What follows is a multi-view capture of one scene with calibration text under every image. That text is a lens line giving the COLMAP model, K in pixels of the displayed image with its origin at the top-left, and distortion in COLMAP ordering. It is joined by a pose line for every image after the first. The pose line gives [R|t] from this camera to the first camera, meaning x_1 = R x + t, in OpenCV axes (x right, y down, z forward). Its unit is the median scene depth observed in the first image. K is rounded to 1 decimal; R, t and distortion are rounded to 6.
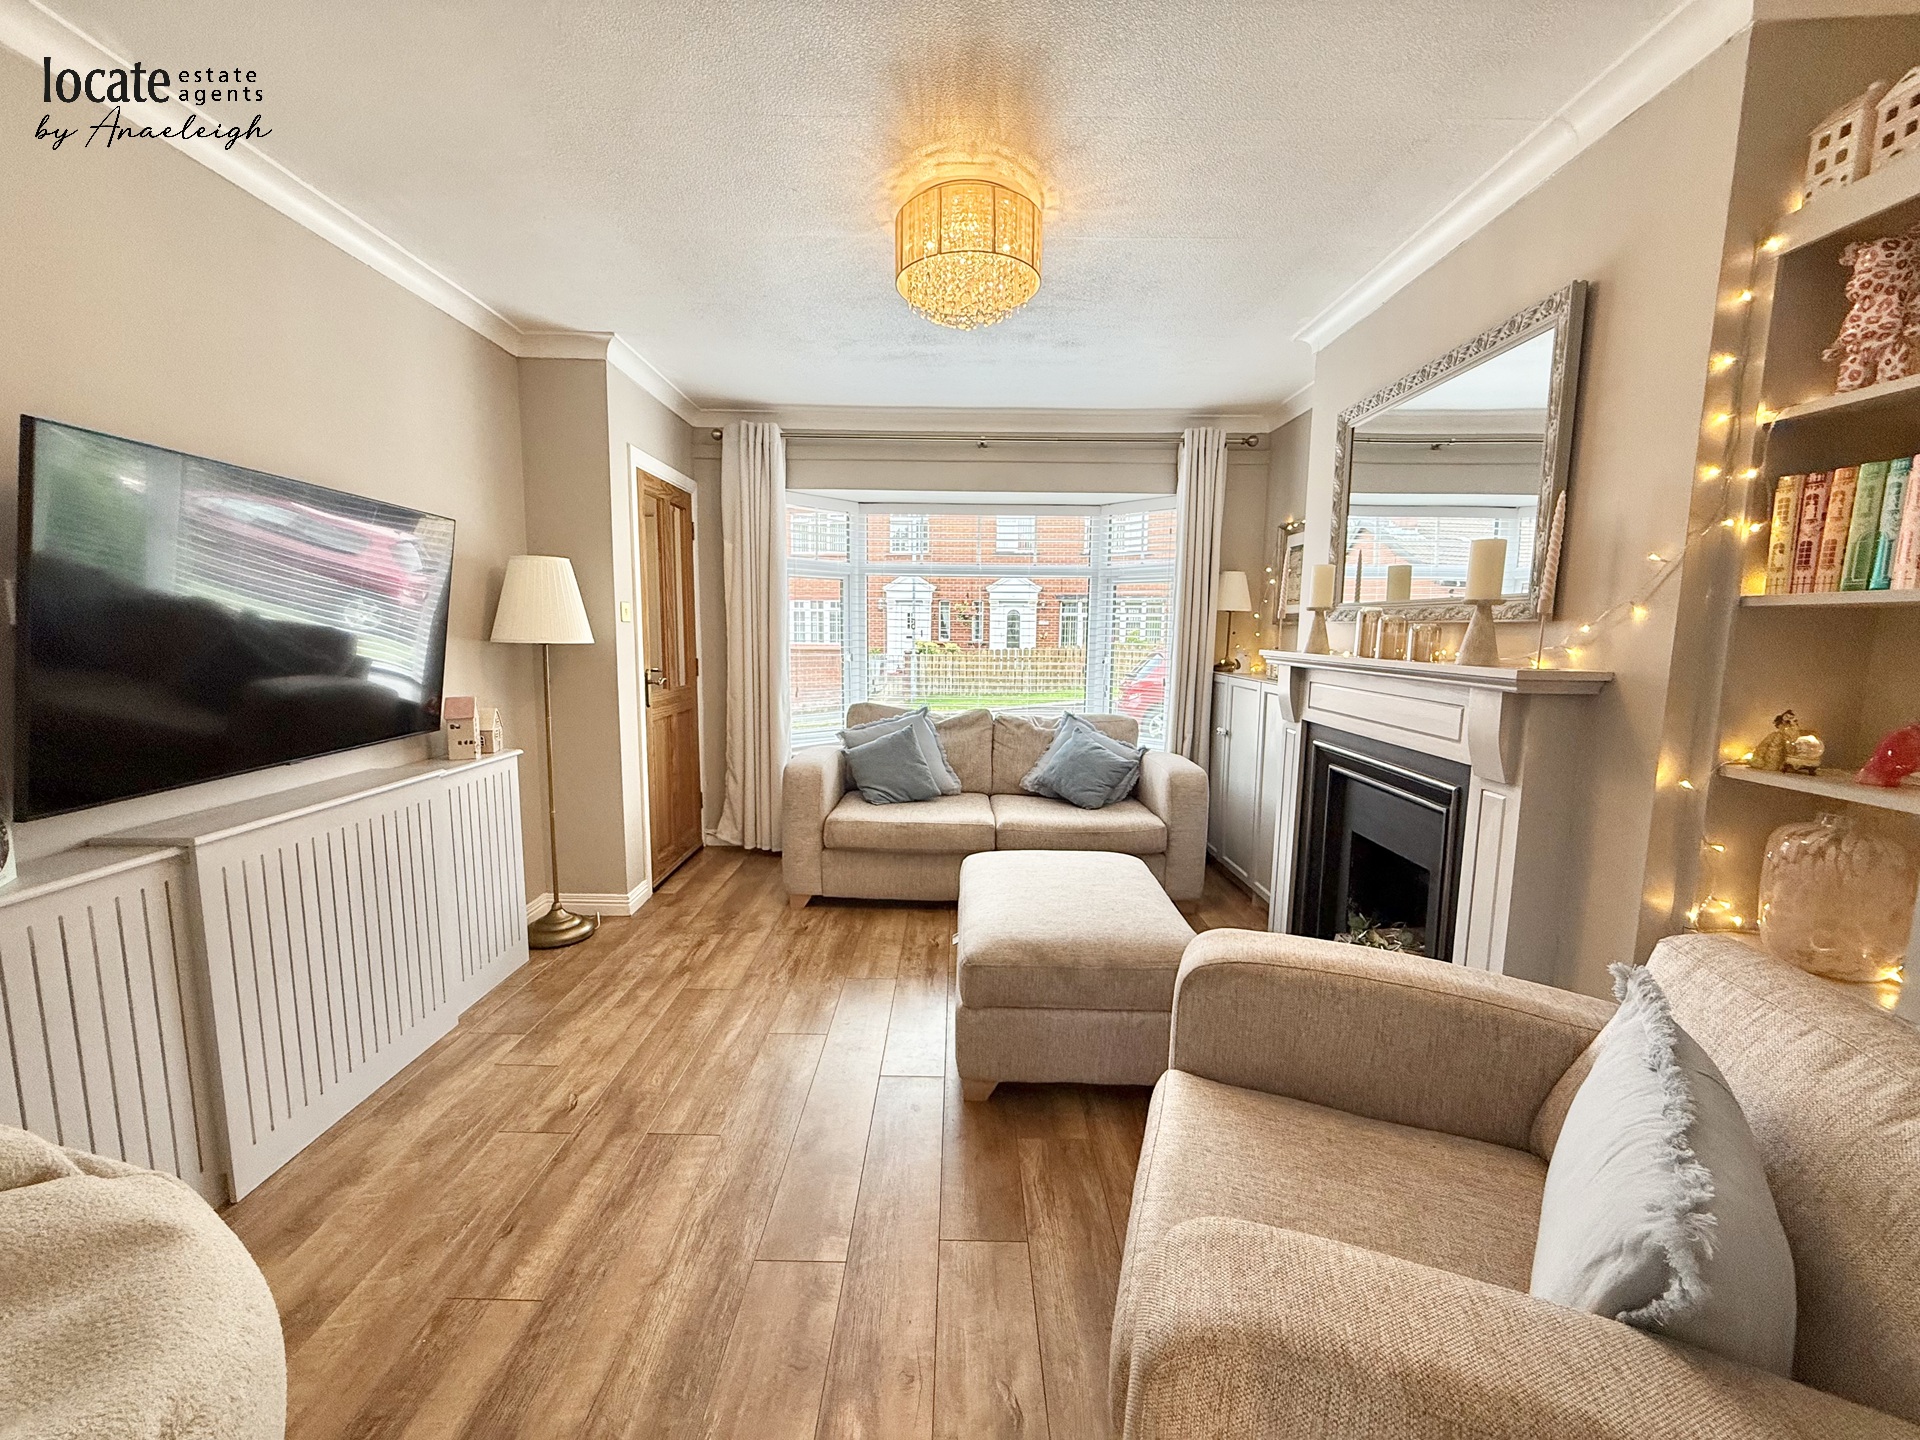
lens RADIAL K [[762.0, 0, 955.3], [0, 762.0, 723.6], [0, 0, 1]] dist [0.001238, -0.000424]
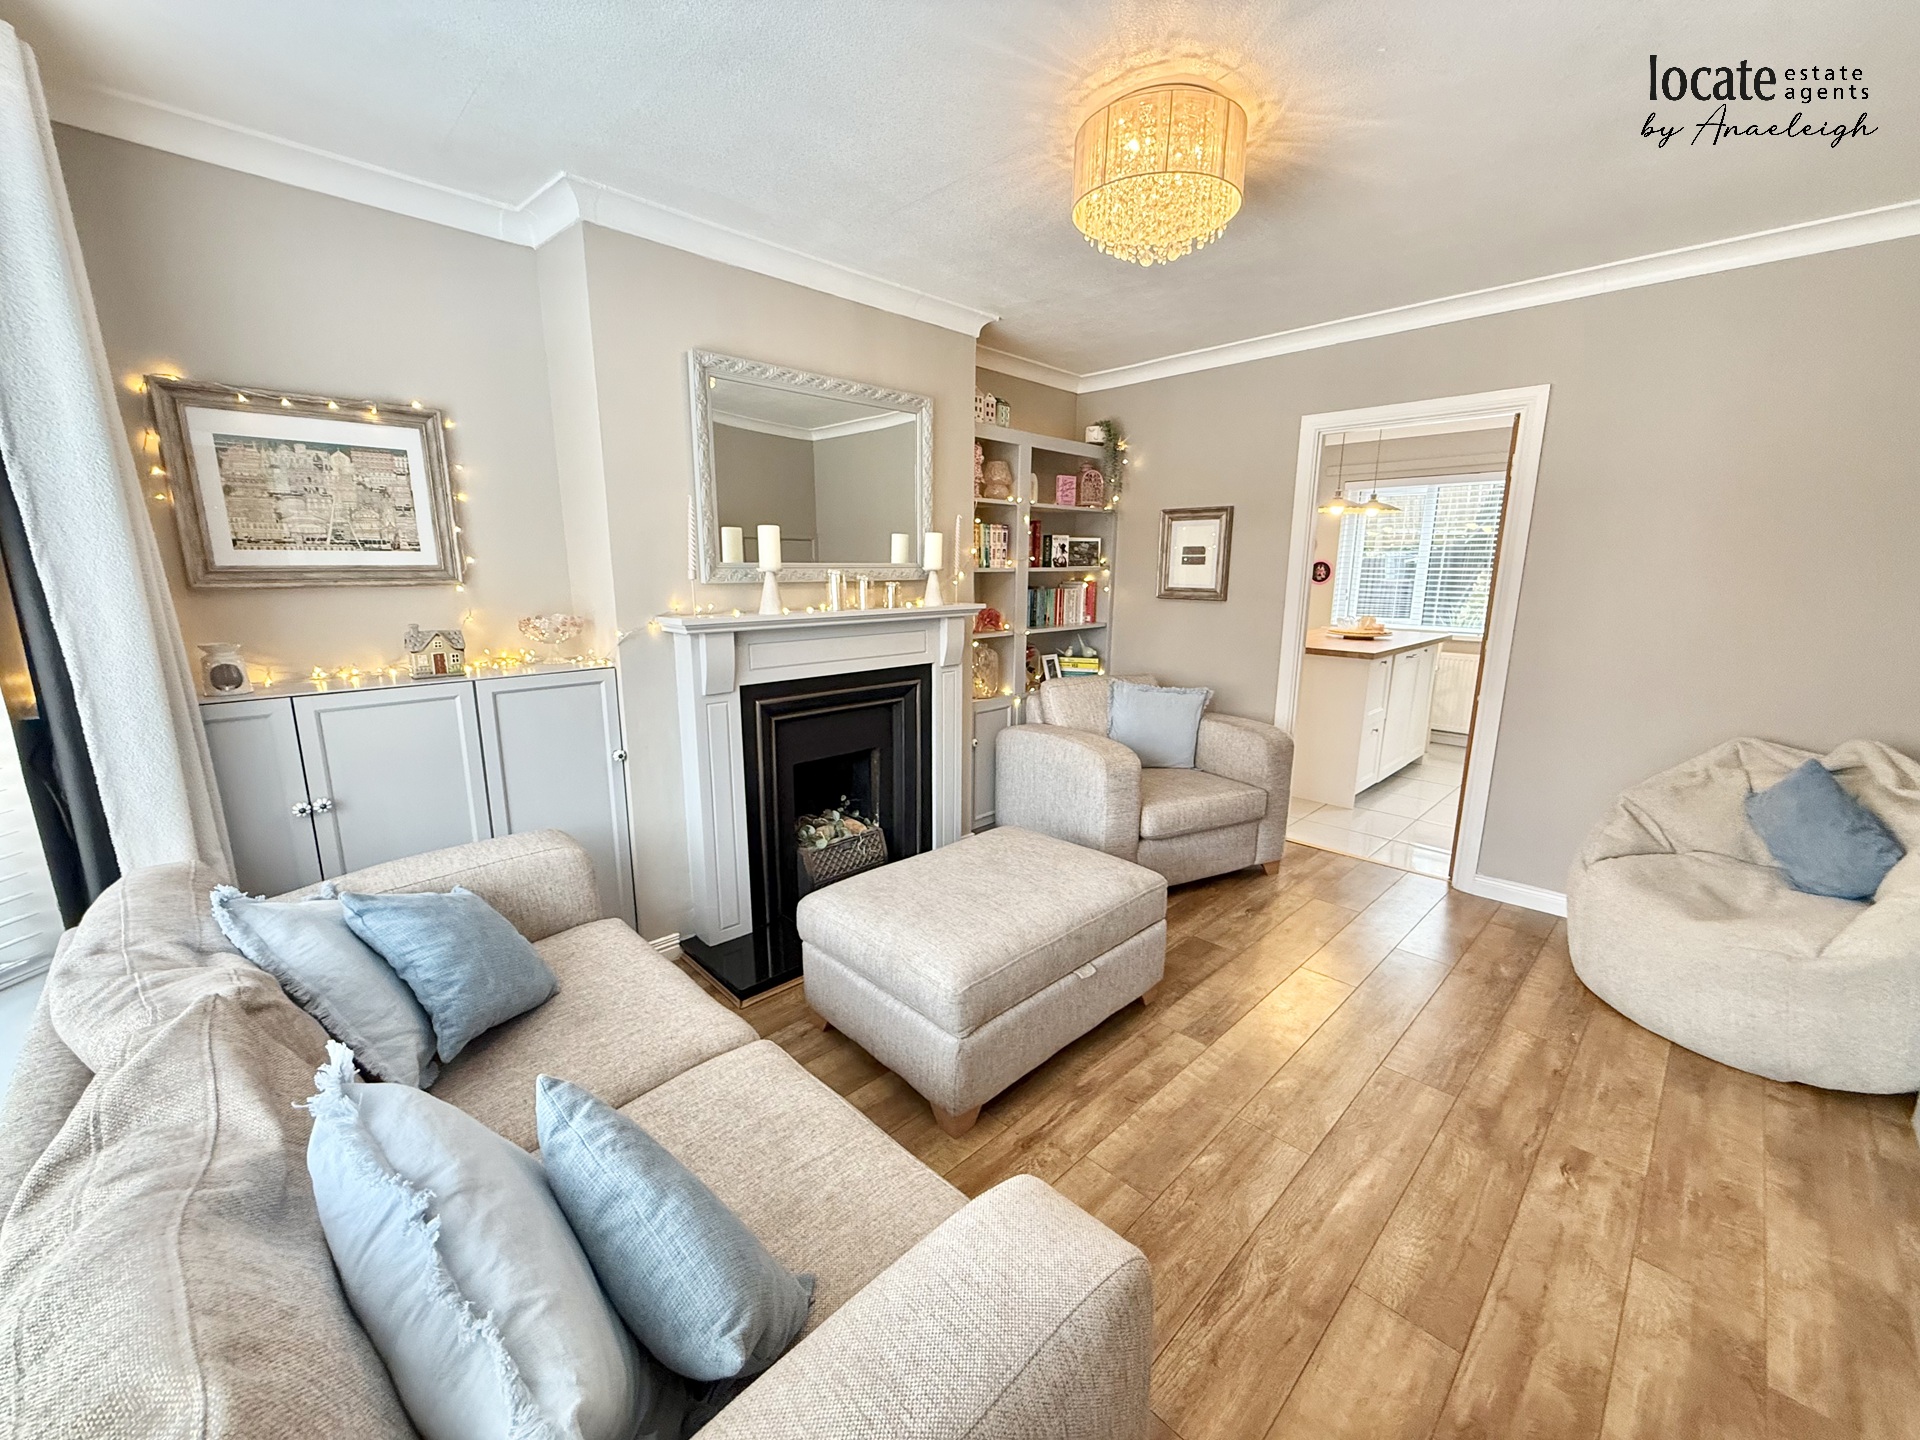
lens RADIAL K [[762.0, 0, 956.3], [0, 762.0, 725.0], [0, 0, 1]] dist [0.001238, -0.000424]
pose [[-0.700735, -0.161910, 0.694806, -0.467500], [0.072082, 0.952855, 0.294740, -0.251228], [-0.709770, 0.256618, -0.656028, 1.684524]]
